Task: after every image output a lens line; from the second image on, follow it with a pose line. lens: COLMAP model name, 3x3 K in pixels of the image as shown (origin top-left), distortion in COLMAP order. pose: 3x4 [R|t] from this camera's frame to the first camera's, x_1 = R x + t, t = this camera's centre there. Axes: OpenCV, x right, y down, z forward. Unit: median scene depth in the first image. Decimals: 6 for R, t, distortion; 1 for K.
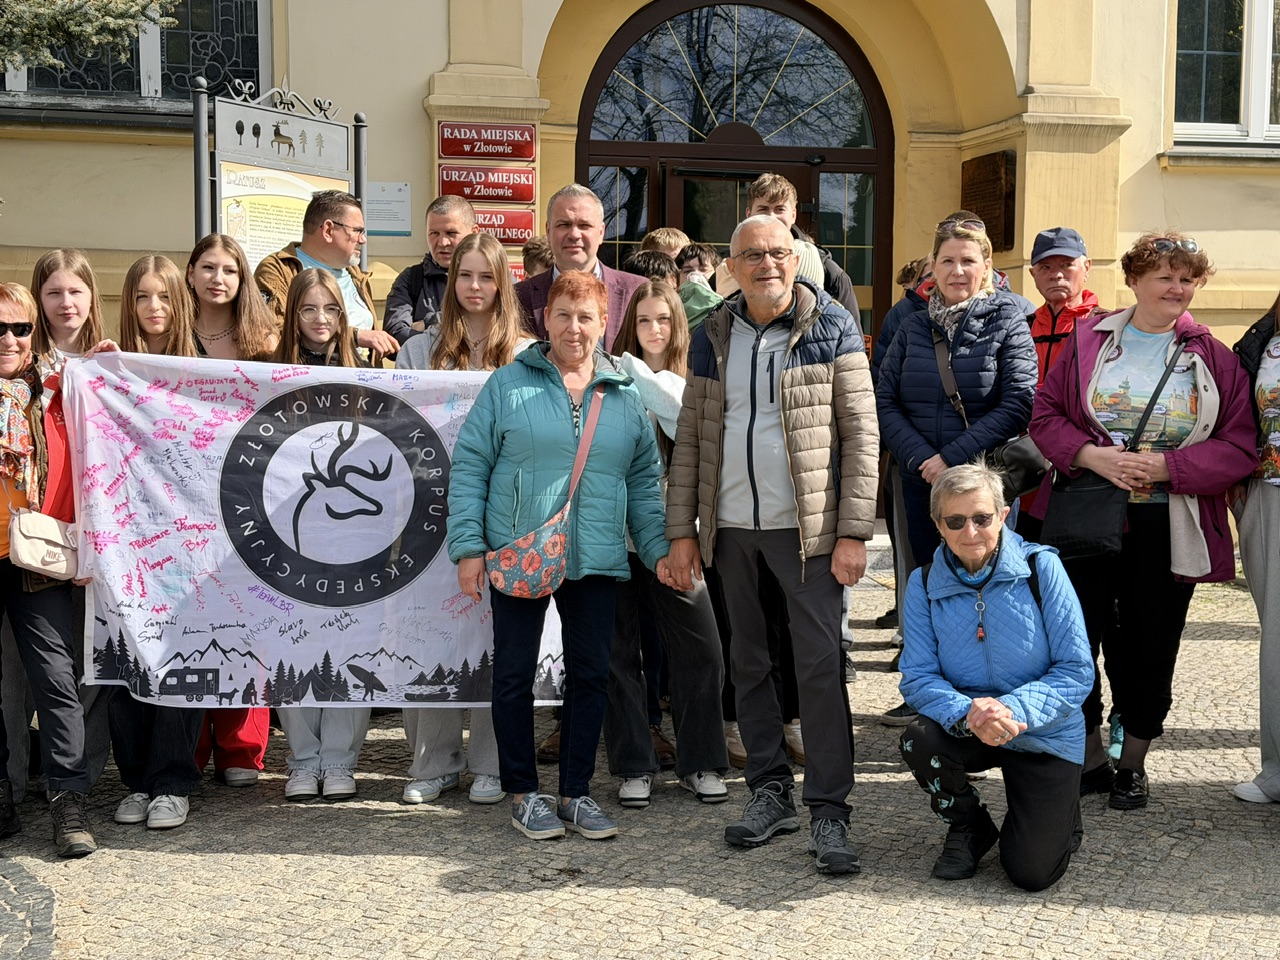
lens RADIAL K [[1804.7, 0, 638.2], [0, 1804.7, 482.6], [0, 0, 1]] dist [0.124979, -0.062801]
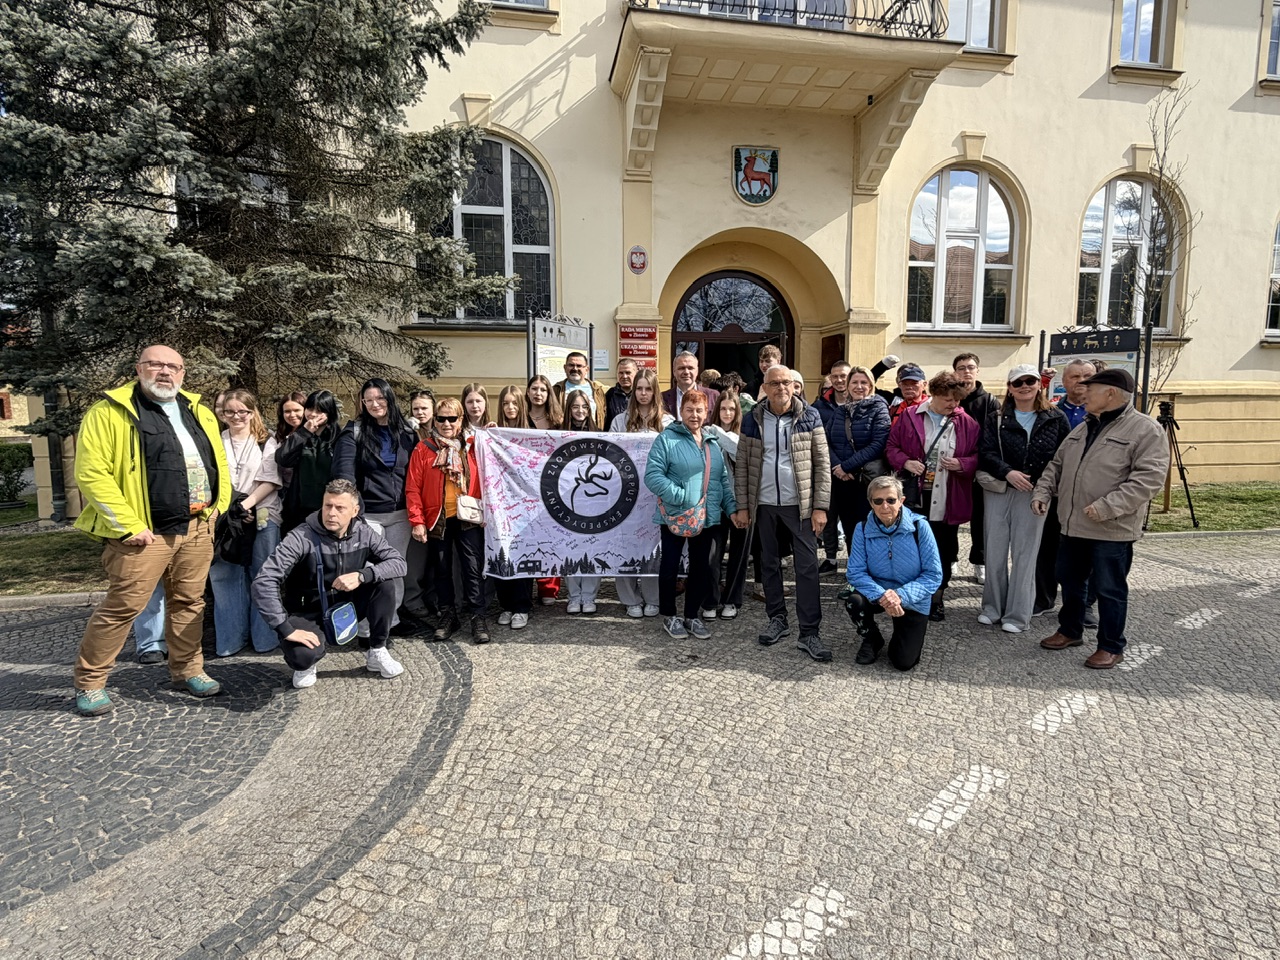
lens RADIAL K [[631.0, 0, 646.2], [0, 631.0, 481.0], [0, 0, 1]] dist [0.005497, -0.000648]
pose [[0.998580, -0.003880, -0.053122, -0.049333], [0.006286, 0.998959, 0.045187, -0.036448], [0.052892, -0.045457, 0.997565, 0.190936]]
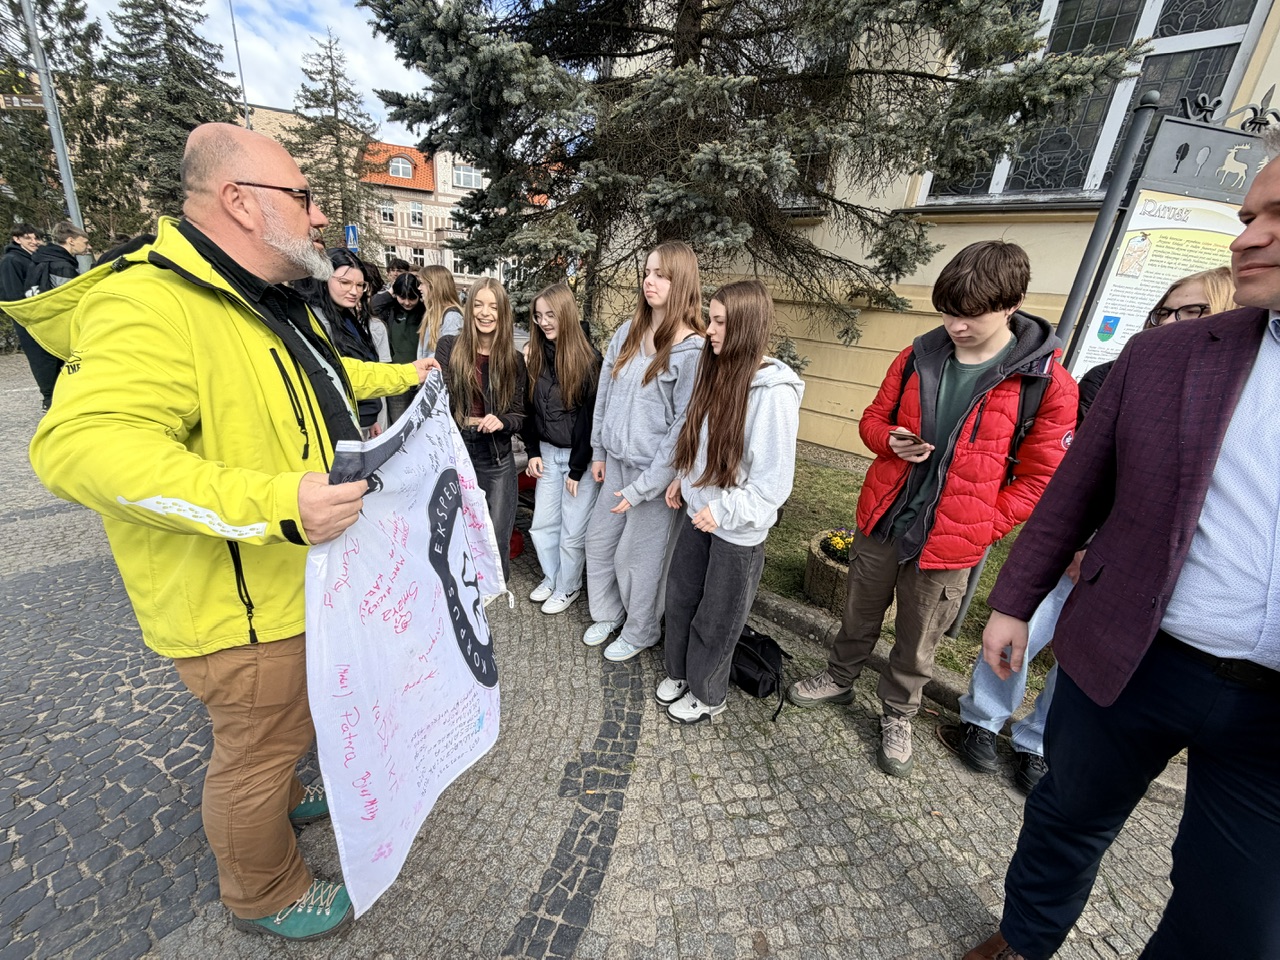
lens RADIAL K [[511.1, 0, 639.2], [0, 511.1, 481.8], [0, 0, 1]] dist [0.001004, 0.000202]
pose [[0.592152, 0.315389, -0.741543, -0.164321], [-0.144163, 0.946843, 0.287587, -0.081684], [0.792826, -0.063392, 0.606142, 0.739794]]
